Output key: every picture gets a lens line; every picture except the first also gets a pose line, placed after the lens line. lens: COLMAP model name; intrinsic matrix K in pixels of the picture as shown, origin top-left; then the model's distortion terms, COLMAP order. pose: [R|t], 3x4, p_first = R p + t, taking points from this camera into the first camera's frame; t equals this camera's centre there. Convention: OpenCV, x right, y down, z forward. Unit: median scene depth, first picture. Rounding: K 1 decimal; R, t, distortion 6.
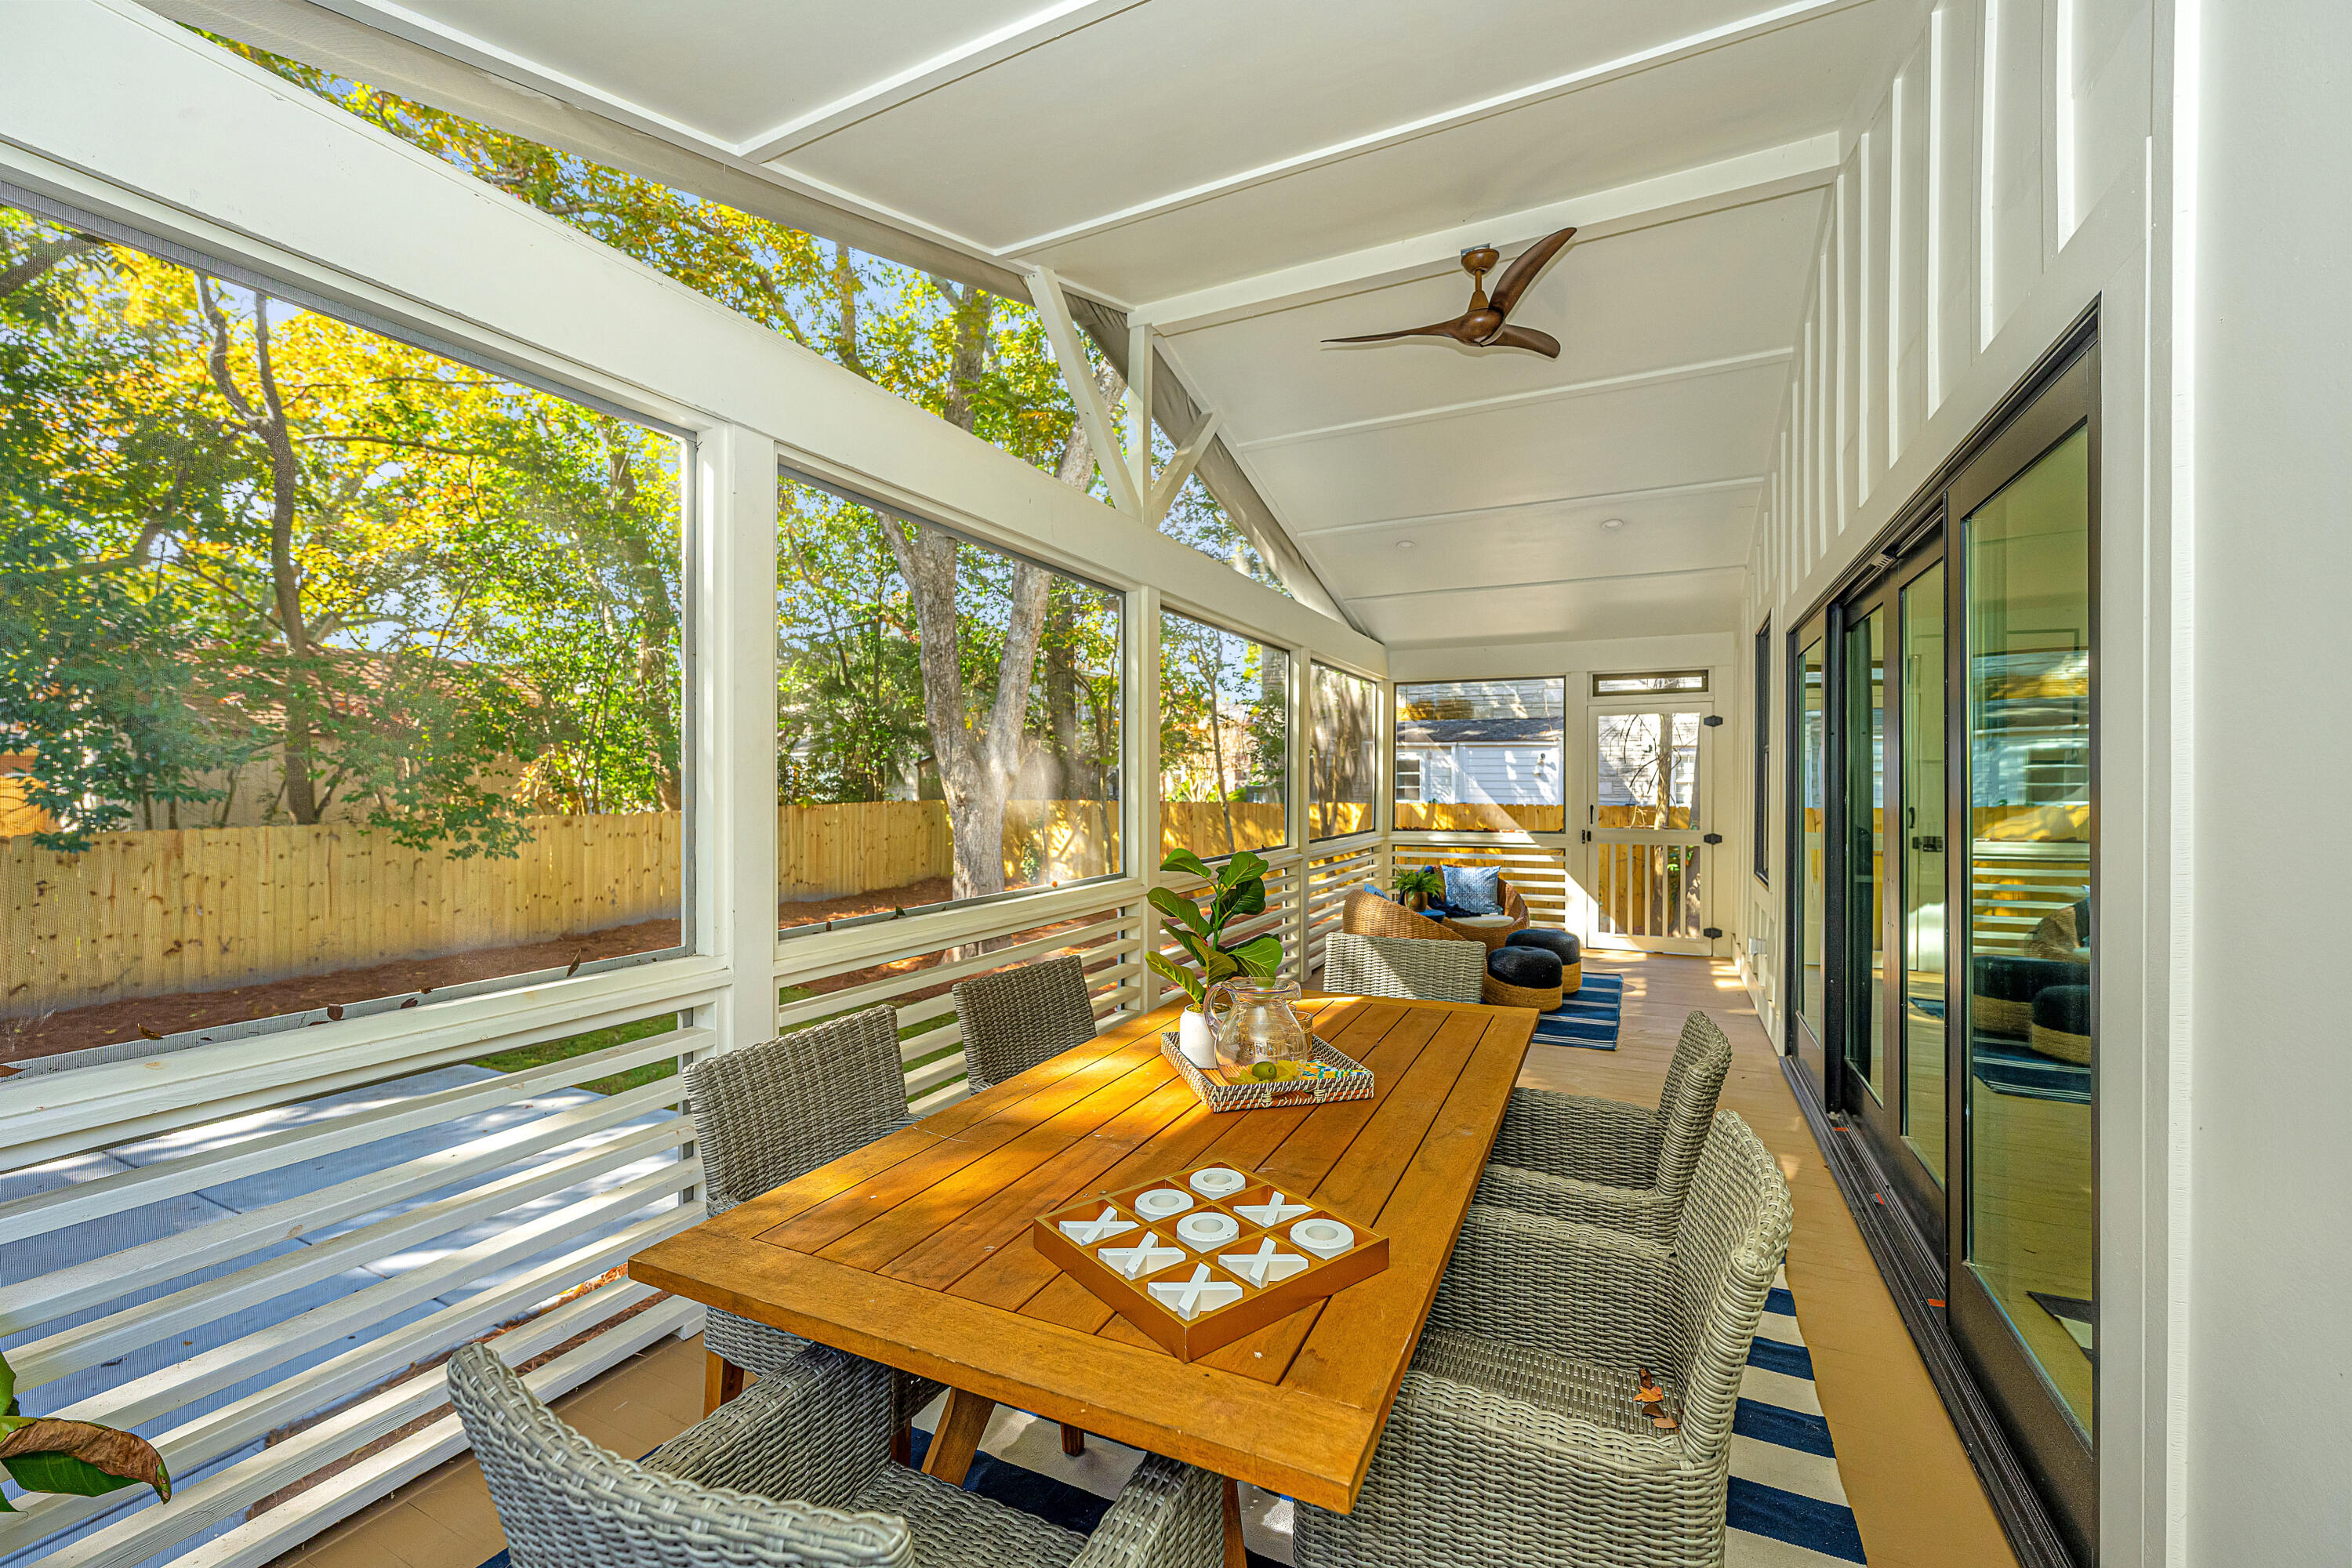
lens RADIAL K [[952.0, 0, 1183.6], [0, 952.0, 776.8], [0, 0, 1]] dist [-0.003460, 0.000005]
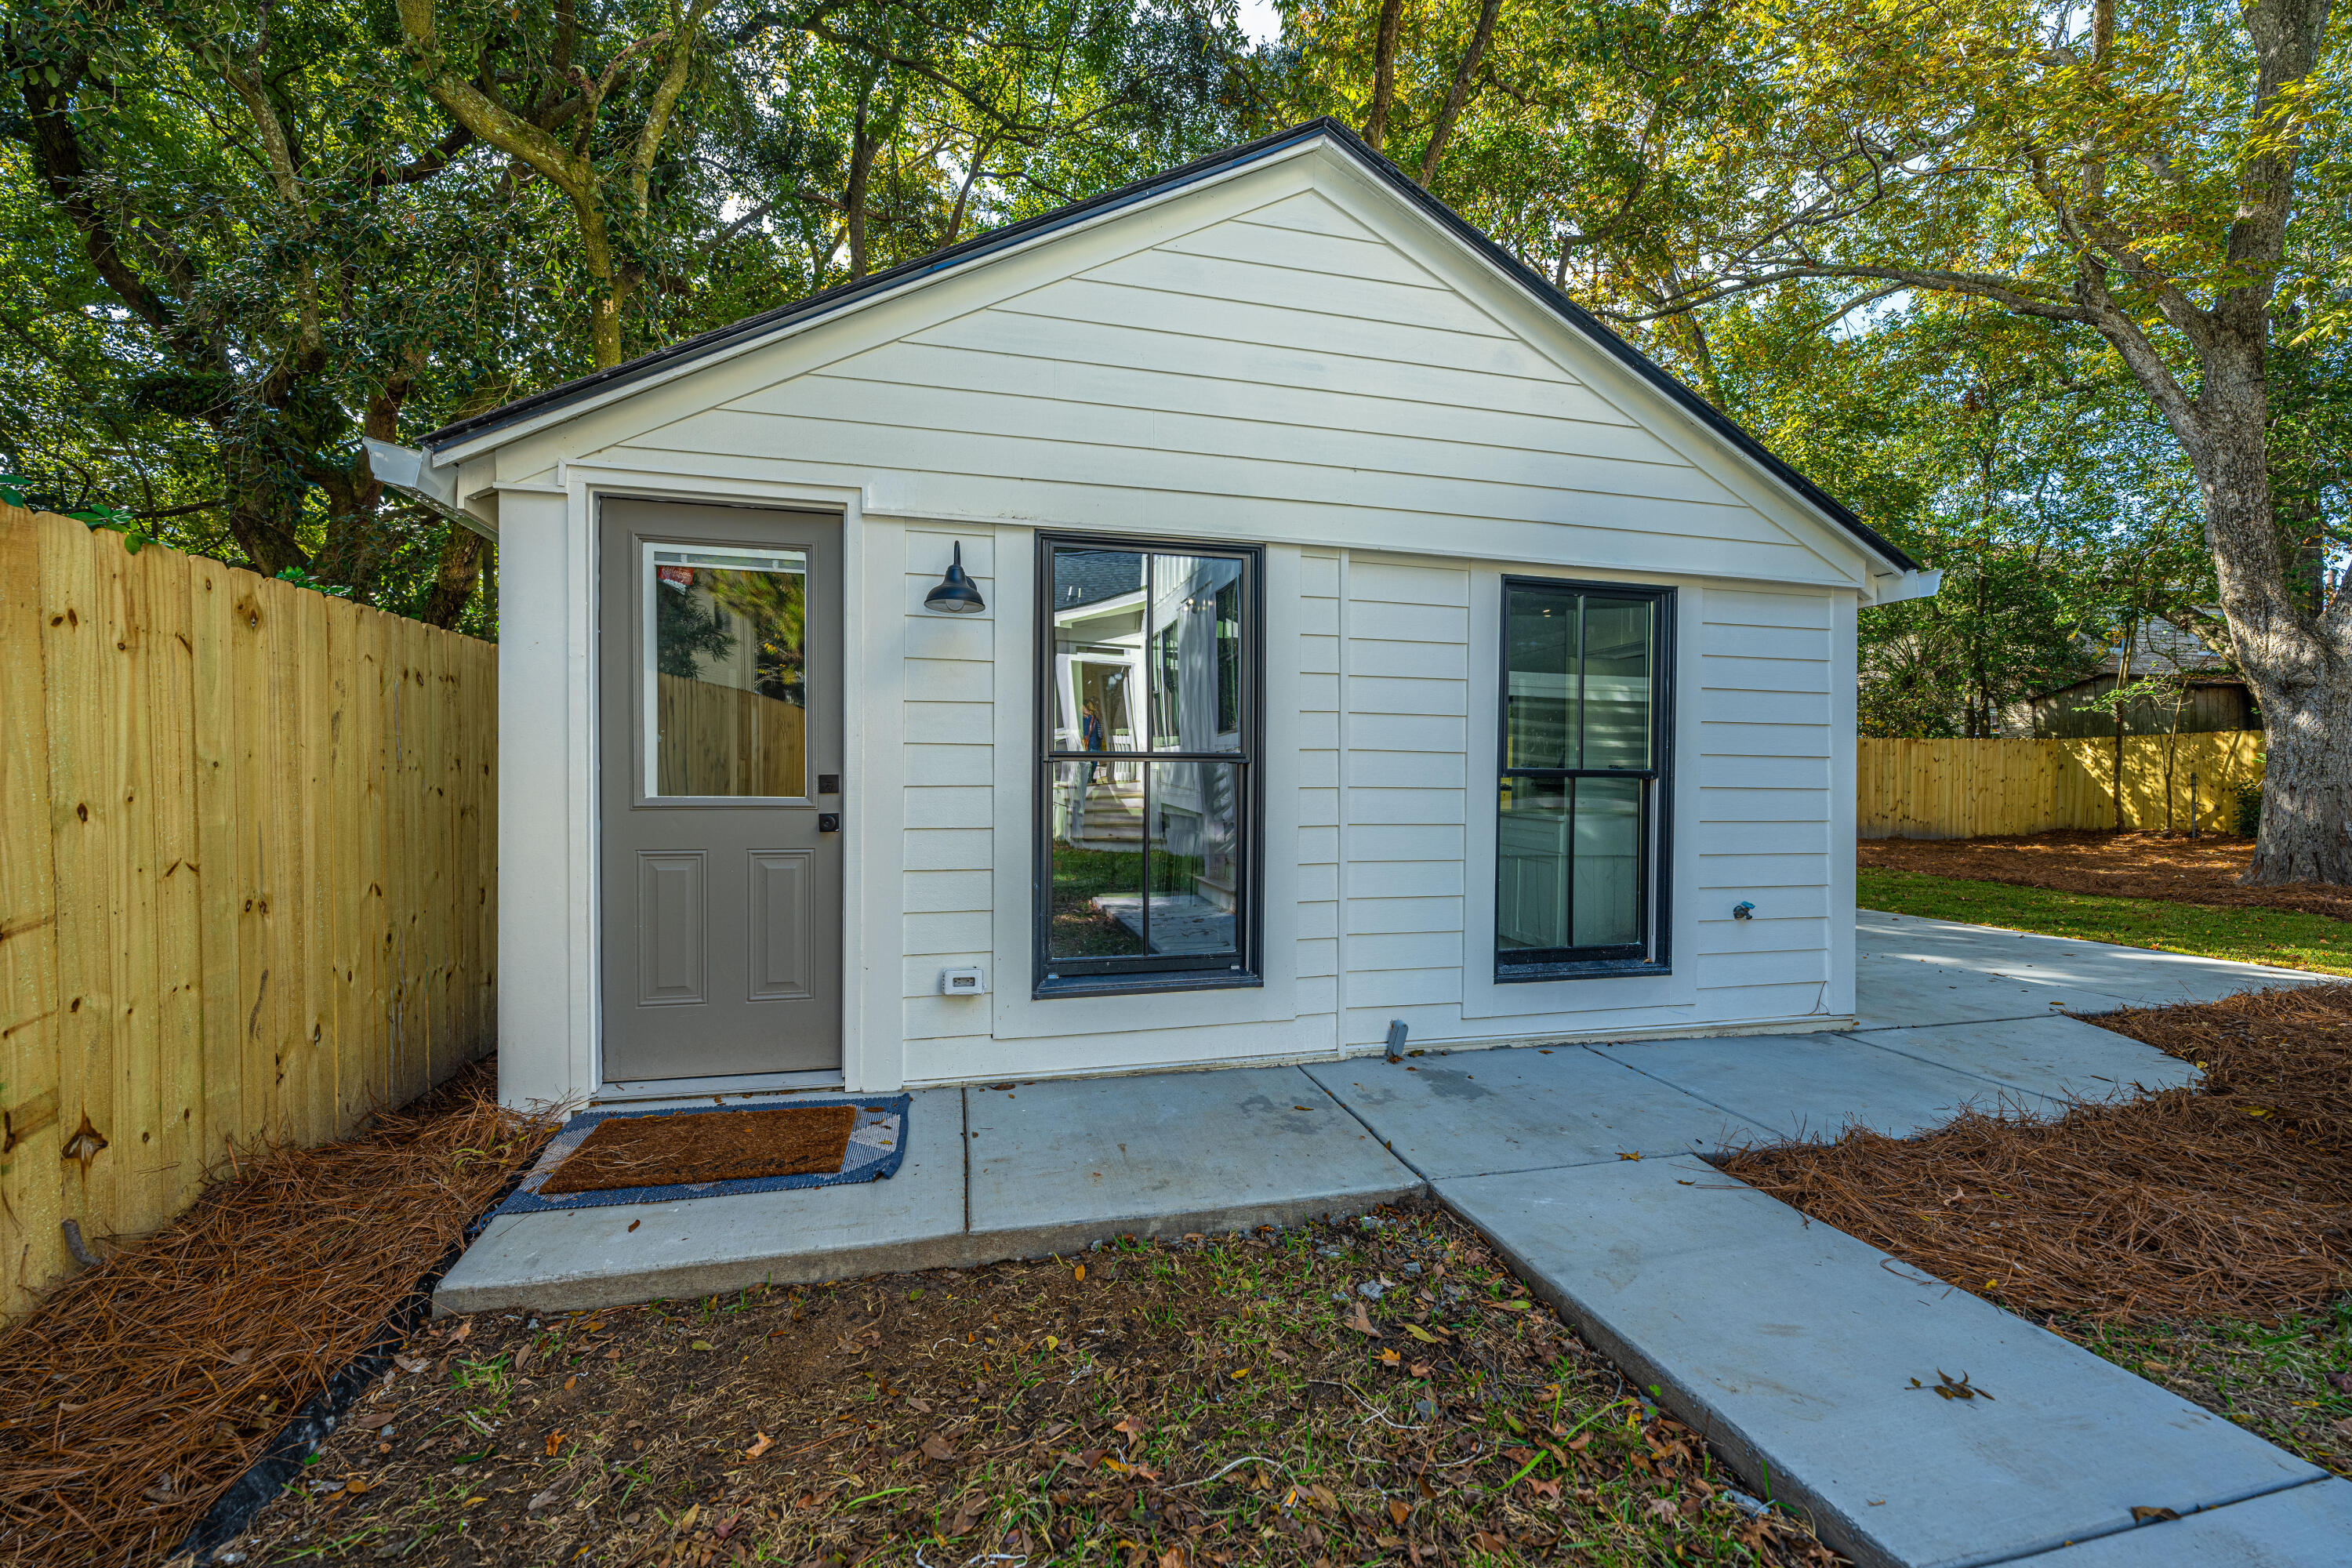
lens RADIAL K [[952.0, 0, 1183.4], [0, 952.0, 798.6], [0, 0, 1]] dist [-0.003460, 0.000005]
pose [[0.654672, 0.017299, -0.755715, -0.257448], [0.002011, 0.999695, 0.024626, 0.107579], [0.755911, -0.017641, 0.654437, -0.288822]]
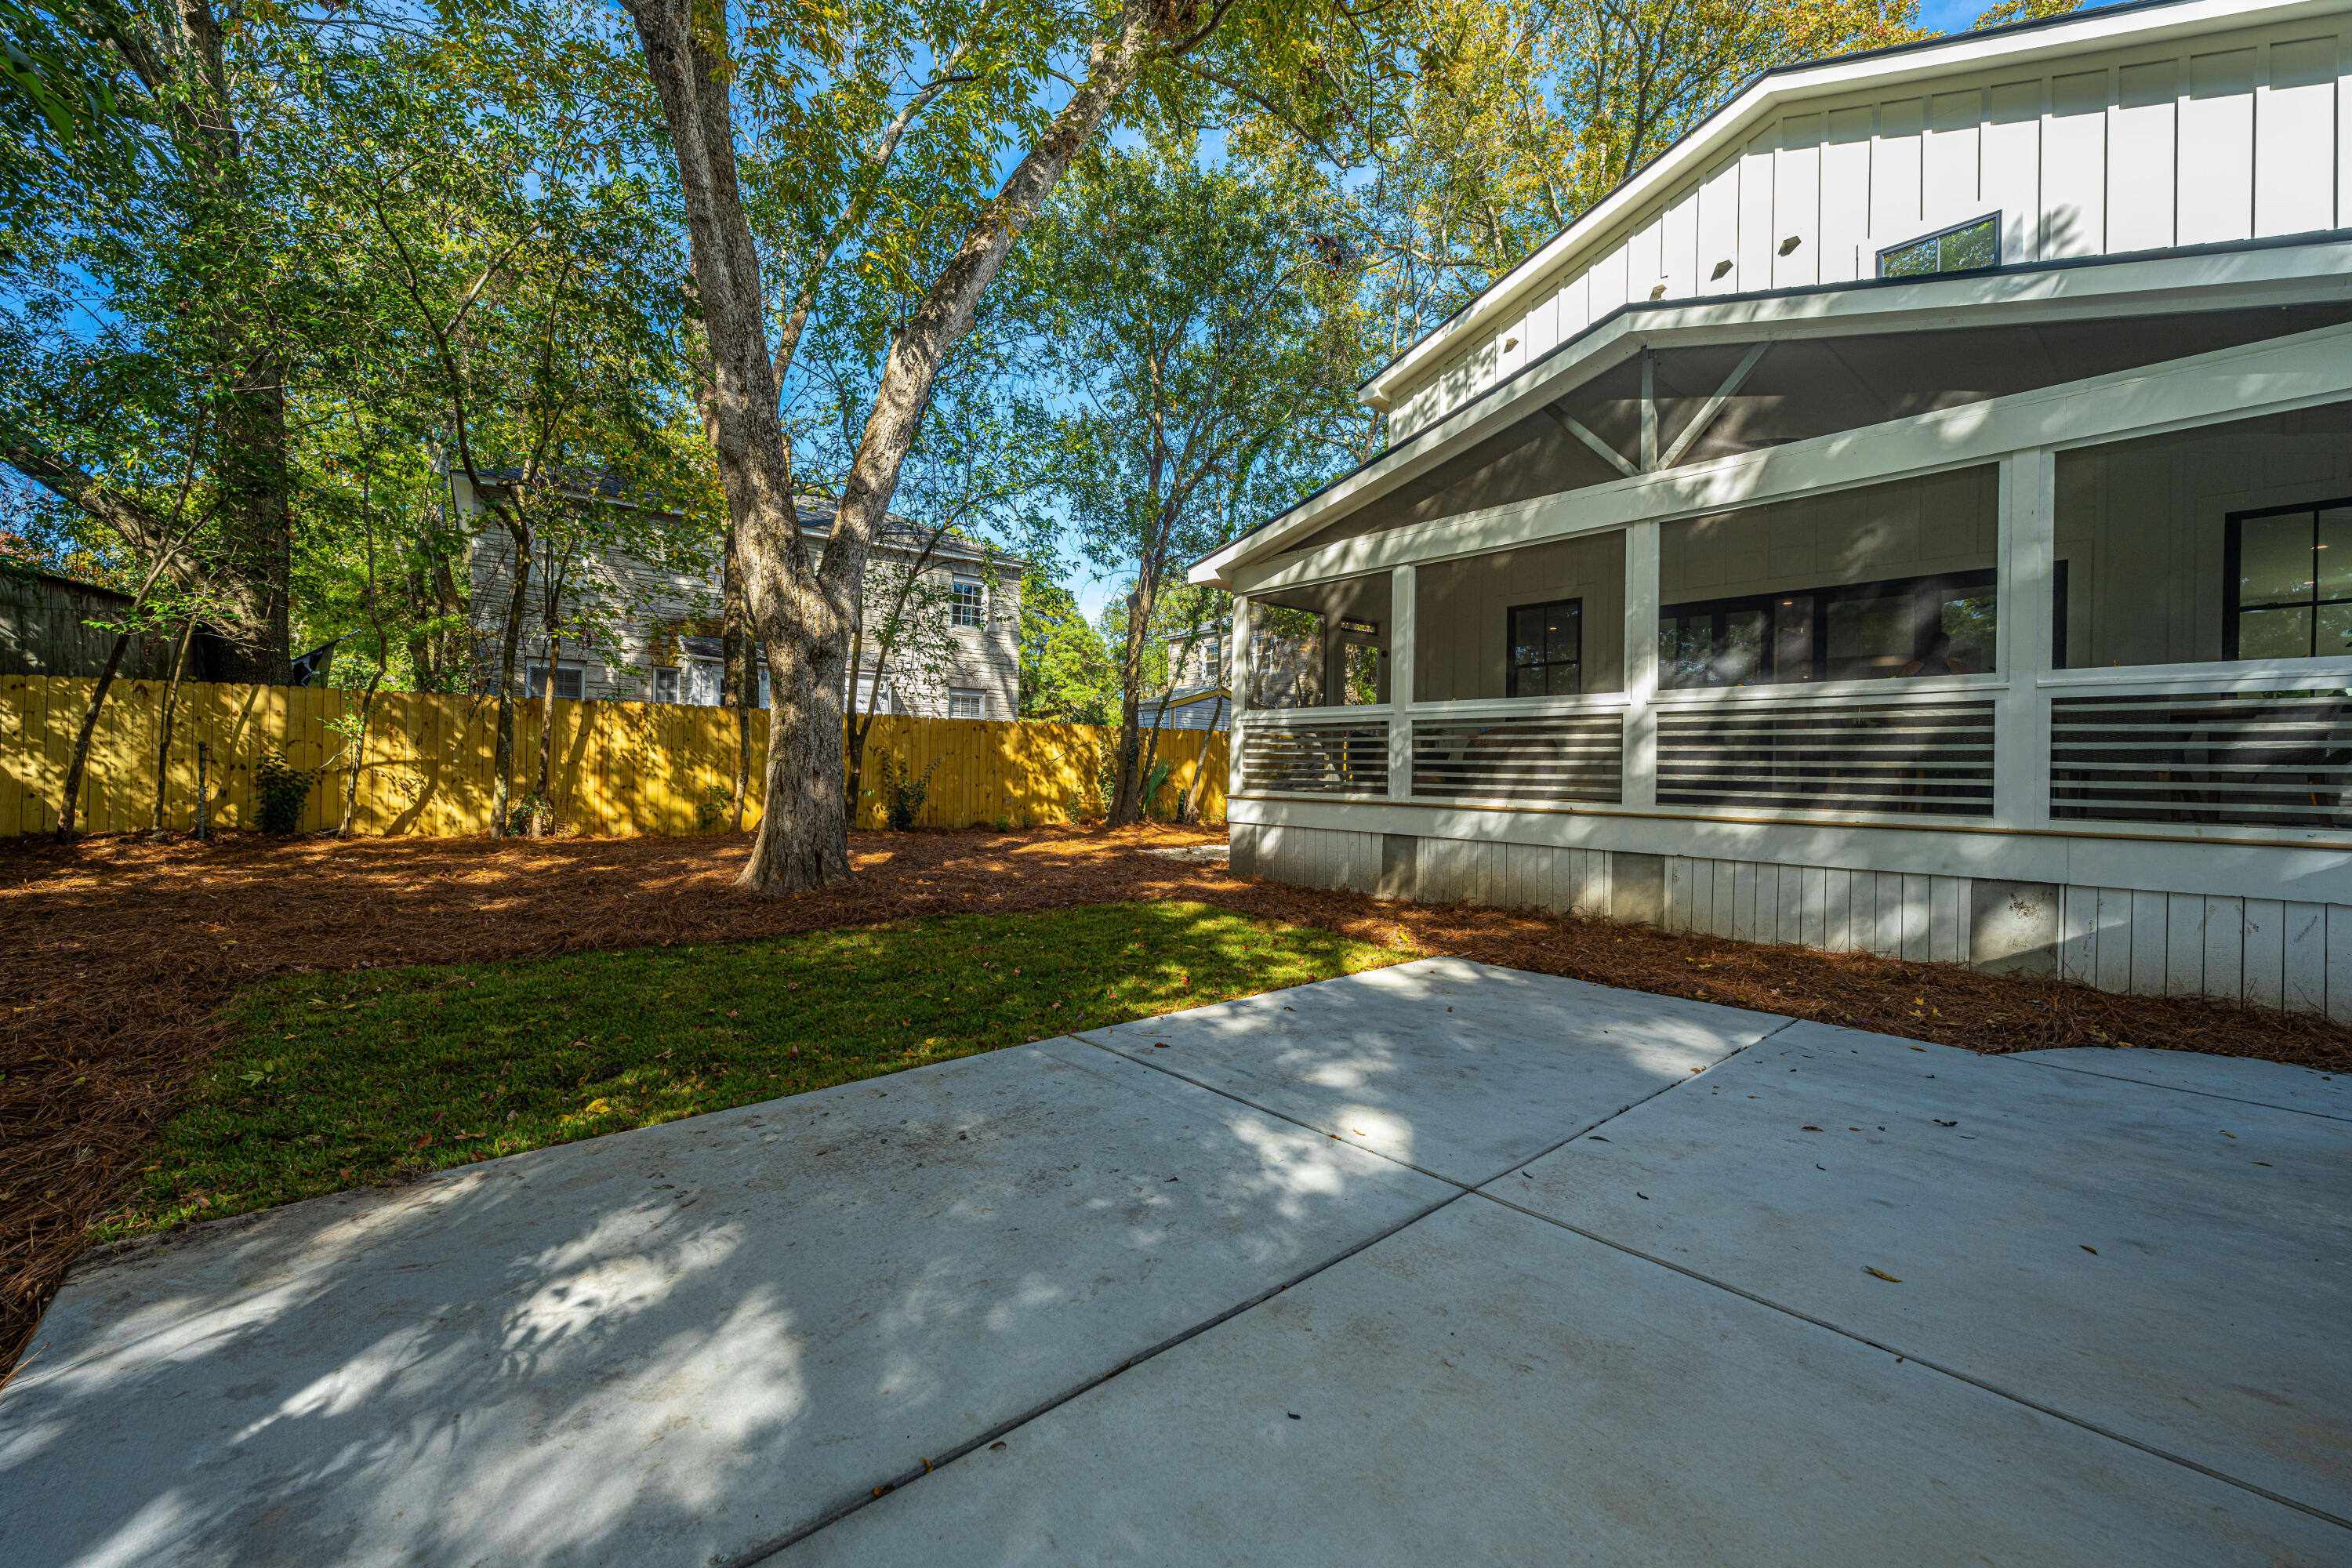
lens RADIAL K [[952.0, 0, 1191.3], [0, 952.0, 769.2], [0, 0, 1]] dist [-0.003460, 0.000005]
pose [[0.385741, 0.009591, 0.922557, -0.841477], [-0.023827, 0.999716, -0.000431, 0.110929], [-0.922299, -0.021815, 0.385860, 0.512353]]
